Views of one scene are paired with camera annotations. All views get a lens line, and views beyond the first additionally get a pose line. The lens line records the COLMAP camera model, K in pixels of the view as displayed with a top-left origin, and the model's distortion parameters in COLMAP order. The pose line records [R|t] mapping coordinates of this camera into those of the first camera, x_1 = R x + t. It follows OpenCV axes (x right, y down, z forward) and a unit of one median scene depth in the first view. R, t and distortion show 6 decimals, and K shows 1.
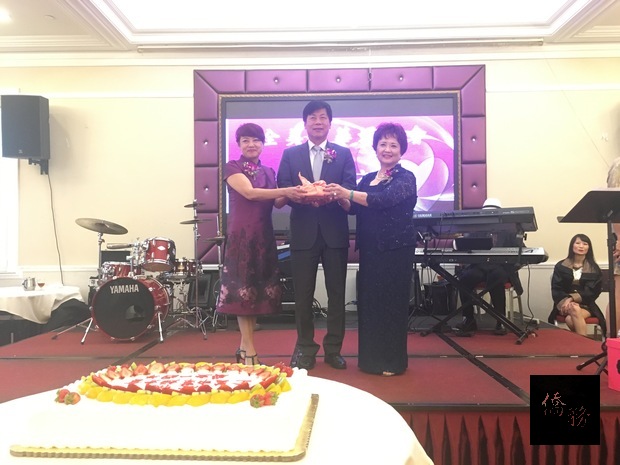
lens RADIAL K [[524.6, 0, 310.0], [0, 524.6, 232.5], [0, 0, 1]] dist [0.054806, -0.000044]
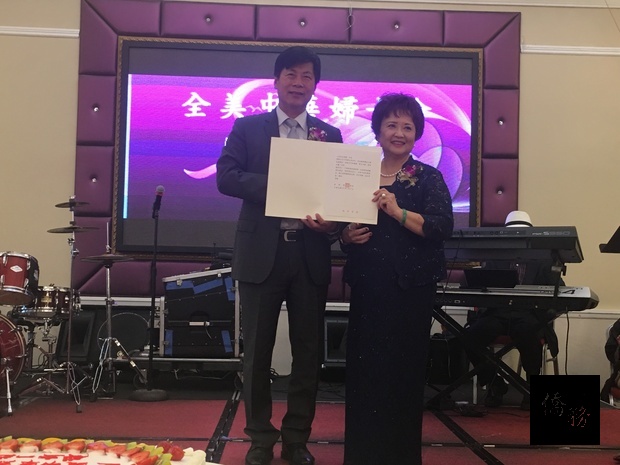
lens RADIAL K [[818.9, 0, 310.0], [0, 818.9, 232.5], [0, 0, 1]] dist [0.046525, 0.032743]
pose [[0.997719, 0.036412, 0.056845, 0.015918], [-0.035030, 0.999071, -0.025119, -0.001916], [-0.057707, 0.023070, 0.998067, -0.027335]]
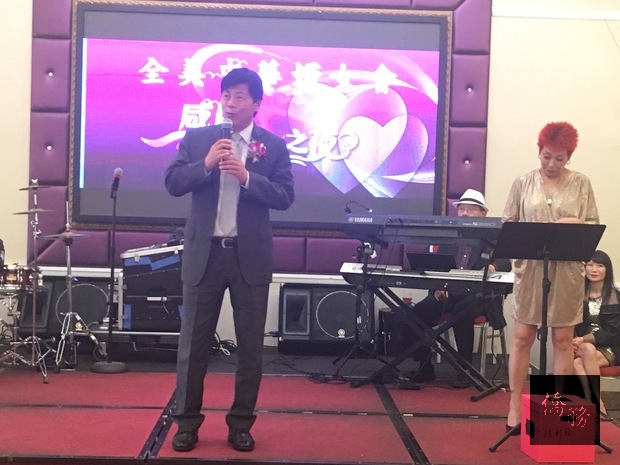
lens RADIAL K [[1107.5, 0, 310.0], [0, 1107.5, 232.5], [0, 0, 1]] dist [0.038026, 0.123959]
pose [[0.997745, 0.038724, 0.054815, 0.054180], [-0.041905, 0.997429, 0.058127, -0.082769], [-0.052423, -0.060293, 0.996803, -0.408308]]
